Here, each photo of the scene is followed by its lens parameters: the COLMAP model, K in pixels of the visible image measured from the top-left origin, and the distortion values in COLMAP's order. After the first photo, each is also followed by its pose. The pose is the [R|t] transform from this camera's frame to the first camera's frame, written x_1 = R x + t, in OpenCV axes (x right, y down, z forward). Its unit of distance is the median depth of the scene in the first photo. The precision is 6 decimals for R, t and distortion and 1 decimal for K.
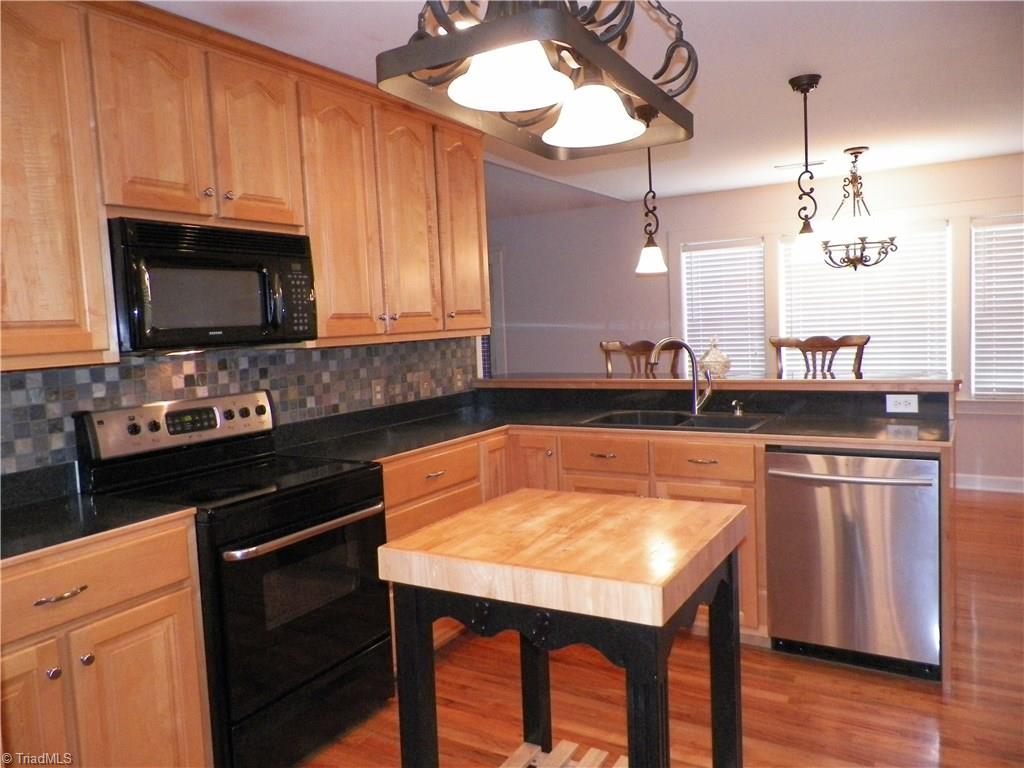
lens RADIAL K [[770.6, 0, 512.0], [0, 770.6, 384.0], [0, 0, 1]] dist [0.001079, 0.000638]
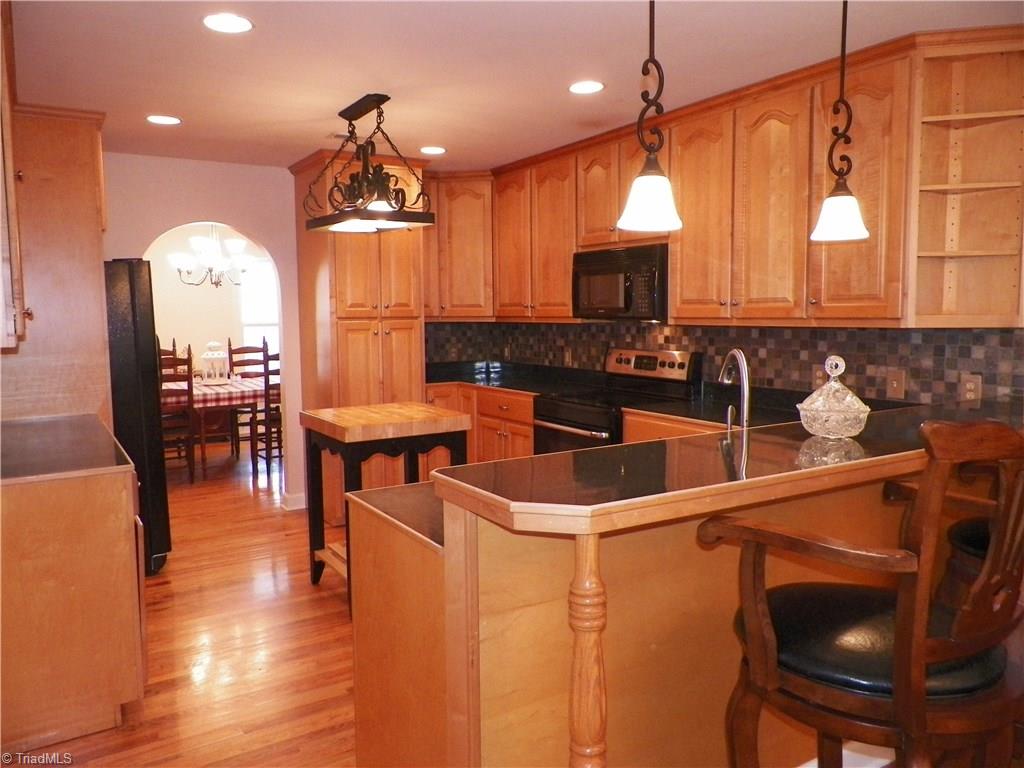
lens RADIAL K [[770.6, 0, 512.0], [0, 770.6, 384.0], [0, 0, 1]] dist [0.001079, 0.000638]
pose [[-0.471619, 0.135864, -0.871273, 0.901873], [-0.038567, 0.983935, 0.174309, -0.143005], [0.880959, 0.115809, -0.458803, 1.167743]]
